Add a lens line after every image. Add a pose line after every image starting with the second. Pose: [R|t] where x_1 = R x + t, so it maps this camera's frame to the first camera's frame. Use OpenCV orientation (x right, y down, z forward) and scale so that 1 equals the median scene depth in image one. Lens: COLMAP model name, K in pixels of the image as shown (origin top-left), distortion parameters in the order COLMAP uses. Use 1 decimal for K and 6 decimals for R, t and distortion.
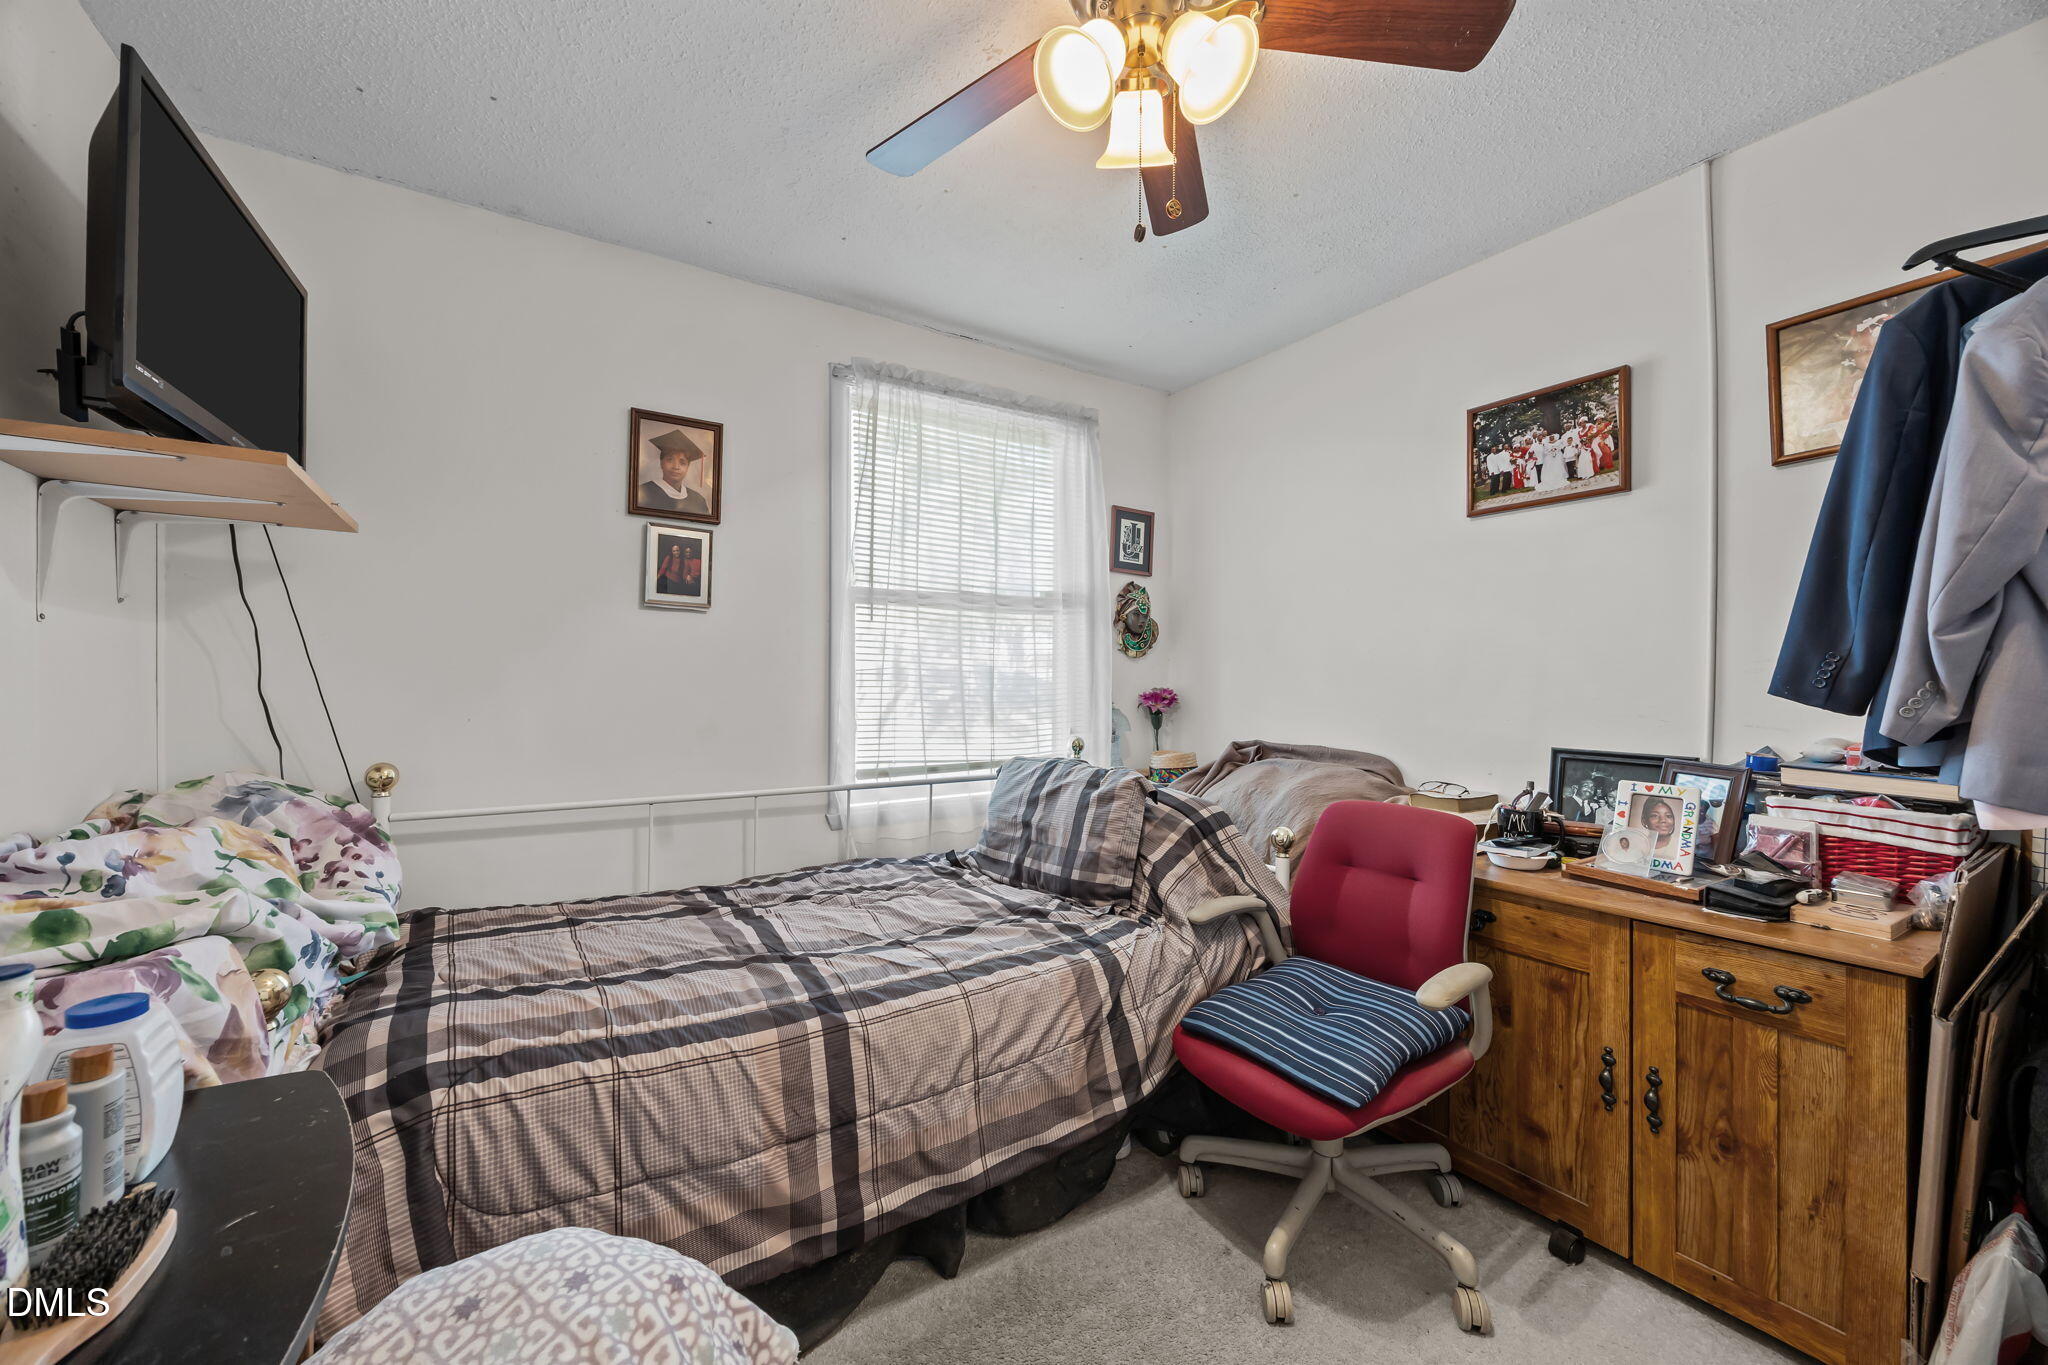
lens RADIAL K [[776.6, 0, 1023.6], [0, 776.6, 687.5], [0, 0, 1]] dist [0.001987, -0.000038]
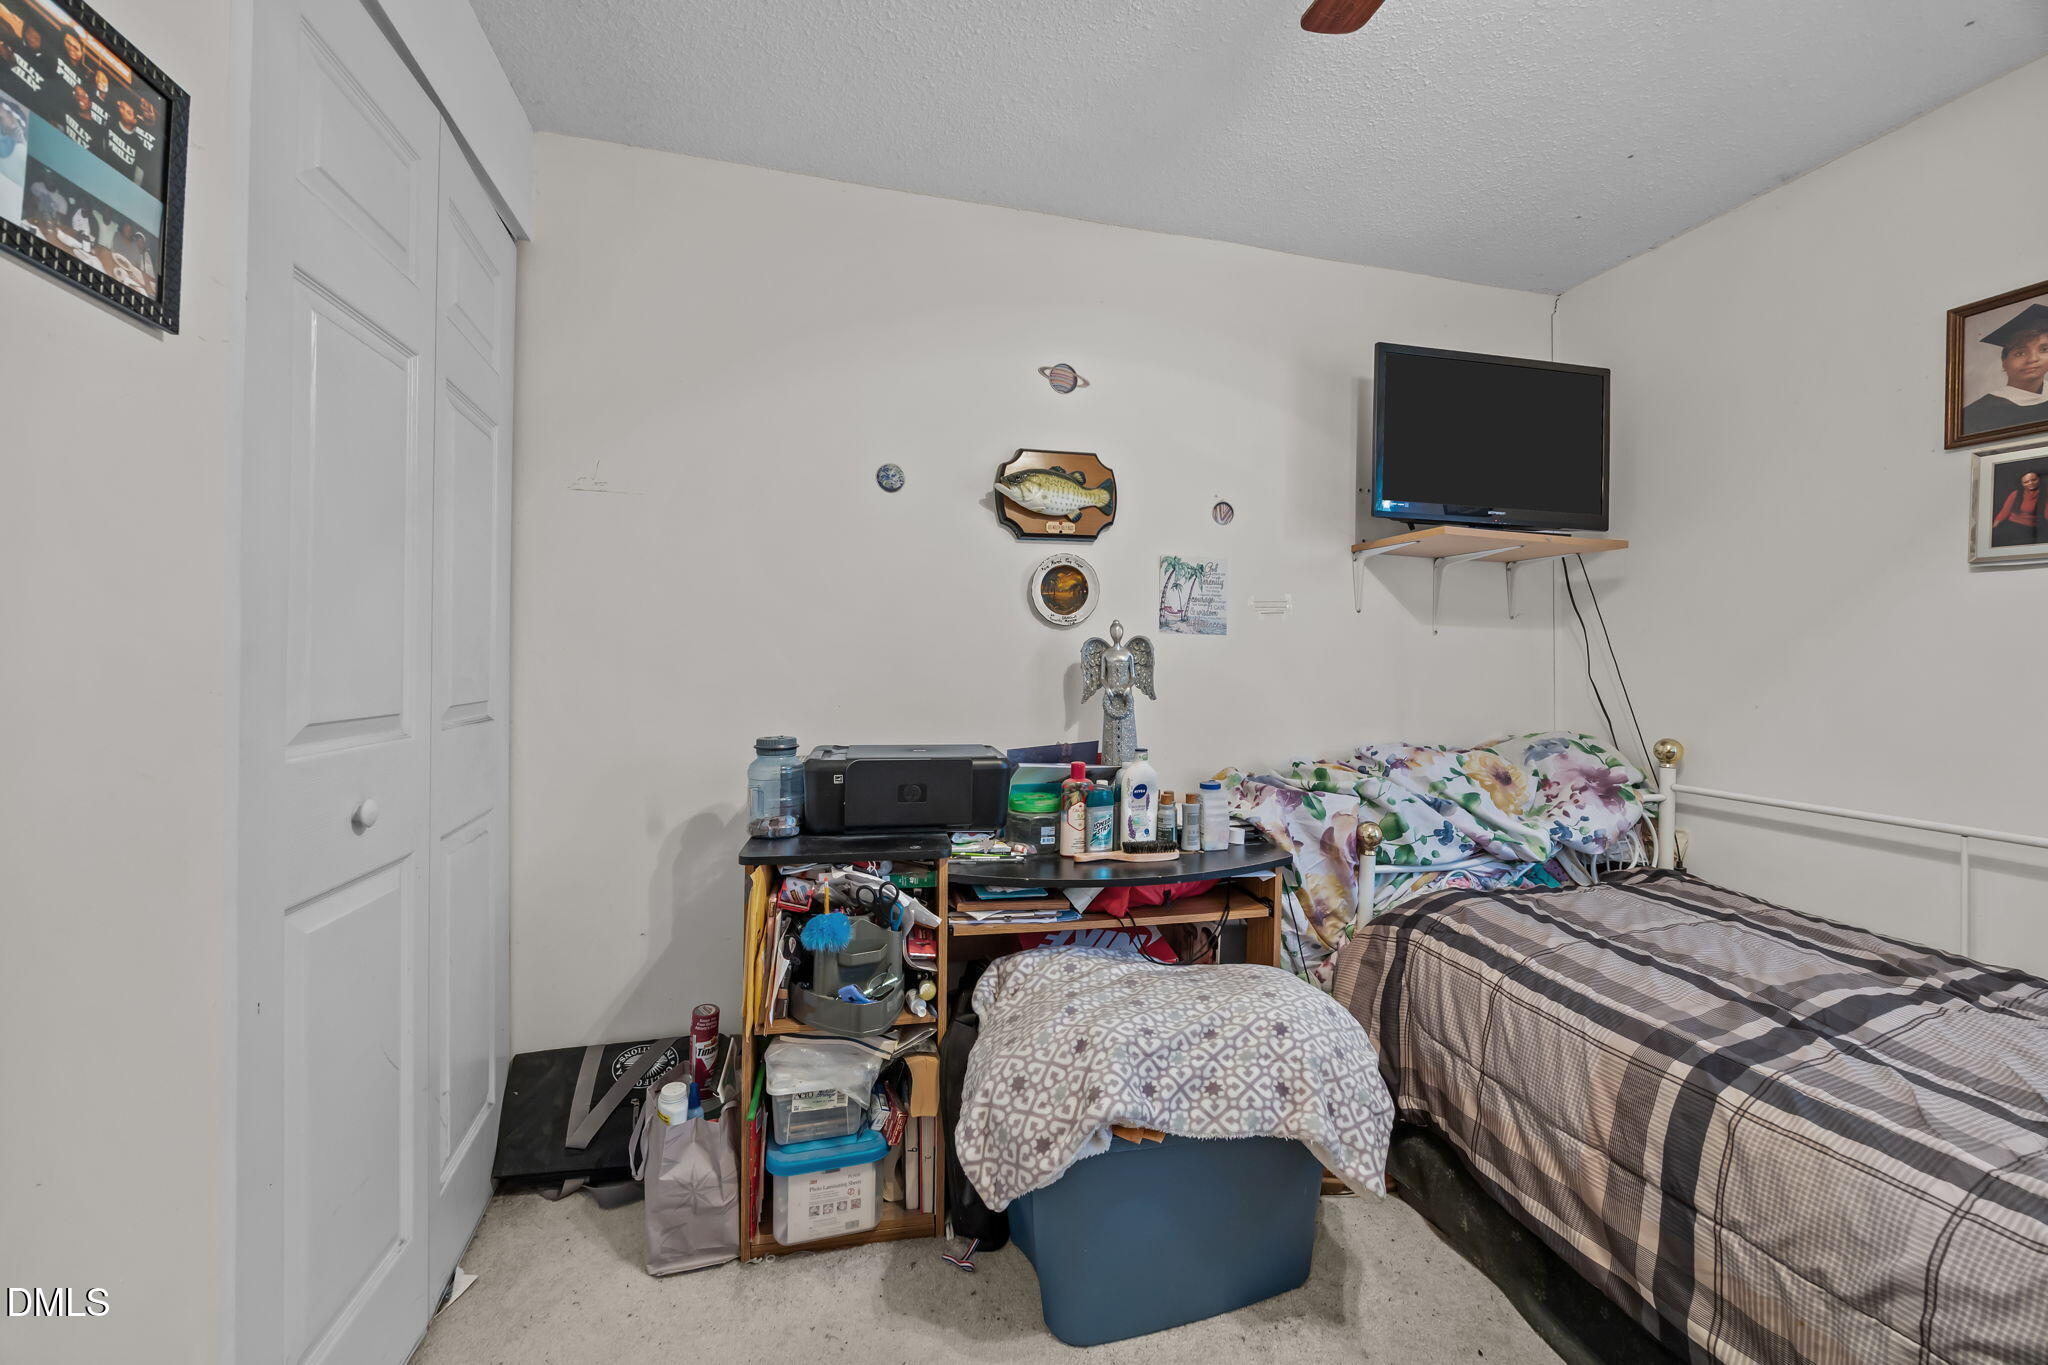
lens RADIAL K [[776.6, 0, 1026.1], [0, 776.6, 668.5], [0, 0, 1]] dist [0.001987, -0.000038]
pose [[-0.296347, -0.001980, -0.955078, 0.725945], [-0.016382, 0.999861, 0.003010, 0.005406], [0.954940, 0.016538, -0.296338, 0.543215]]
